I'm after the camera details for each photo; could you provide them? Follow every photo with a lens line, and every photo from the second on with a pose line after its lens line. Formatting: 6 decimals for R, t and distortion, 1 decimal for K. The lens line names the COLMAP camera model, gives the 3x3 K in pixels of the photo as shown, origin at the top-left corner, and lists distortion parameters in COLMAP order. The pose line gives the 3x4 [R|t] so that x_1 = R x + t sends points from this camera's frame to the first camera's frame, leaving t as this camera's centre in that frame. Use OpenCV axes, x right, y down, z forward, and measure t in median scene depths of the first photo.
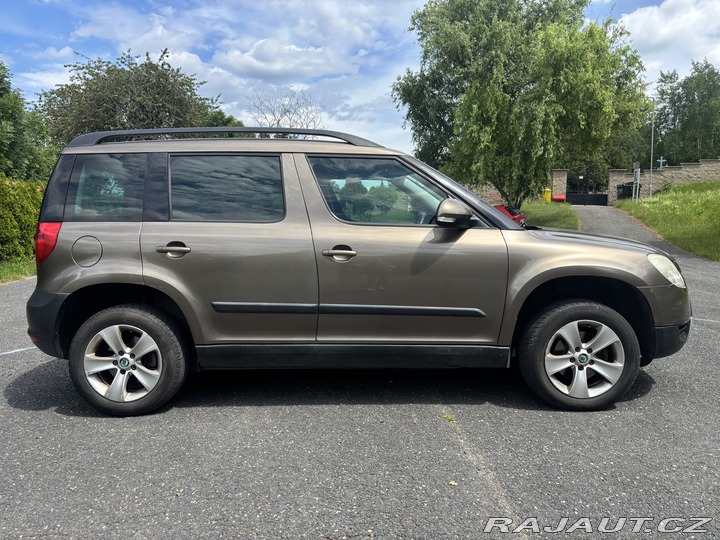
lens RADIAL K [[551.0, 0, 363.8], [0, 551.0, 267.8], [0, 0, 1]] dist [0.023281, -0.024151]
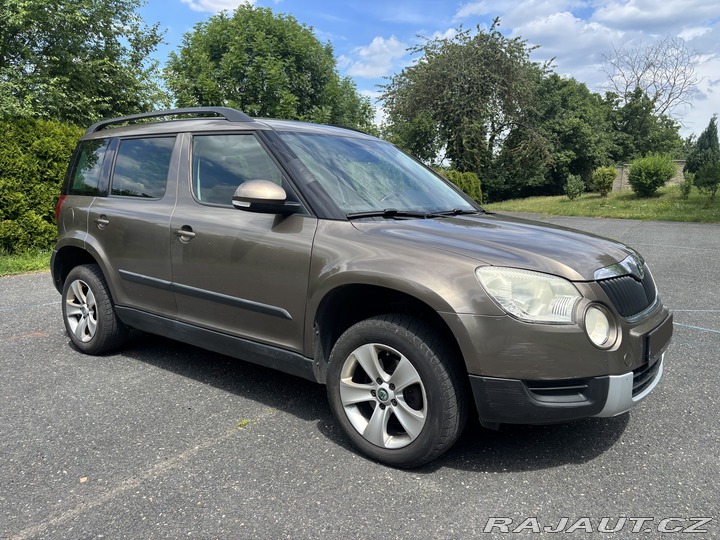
lens RADIAL K [[551.0, 0, 358.6], [0, 551.0, 271.5], [0, 0, 1]] dist [0.023281, -0.024151]
pose [[0.800471, 0.104926, -0.590115, 0.394271], [-0.068596, 0.994126, 0.083712, -0.031199], [0.595433, -0.026530, 0.802967, 0.189188]]
